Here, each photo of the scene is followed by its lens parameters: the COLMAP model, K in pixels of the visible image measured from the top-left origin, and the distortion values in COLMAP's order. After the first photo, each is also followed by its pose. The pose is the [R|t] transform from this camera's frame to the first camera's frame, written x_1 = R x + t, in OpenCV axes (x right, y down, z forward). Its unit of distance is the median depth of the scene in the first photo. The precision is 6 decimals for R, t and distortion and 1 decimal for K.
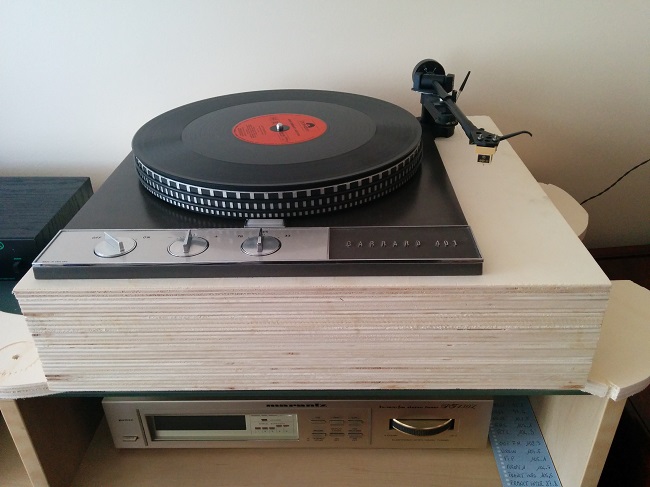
lens RADIAL K [[577.8, 0, 325.0], [0, 577.8, 245.1], [0, 0, 1]] dist [0.043250, -0.050223]
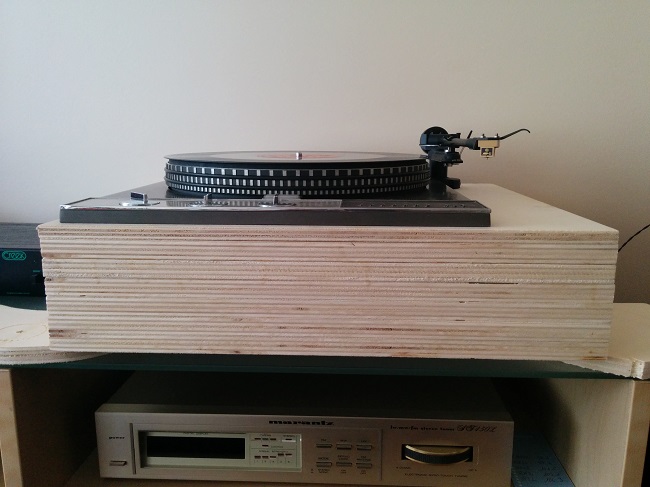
lens RADIAL K [[577.8, 0, 324.7], [0, 577.8, 242.3], [0, 0, 1]] dist [0.043250, -0.050223]
pose [[0.999239, 0.030370, -0.024483, 0.002968], [-0.036788, 0.942397, -0.332469, 0.398785], [0.012975, 0.333116, 0.942796, 0.033127]]
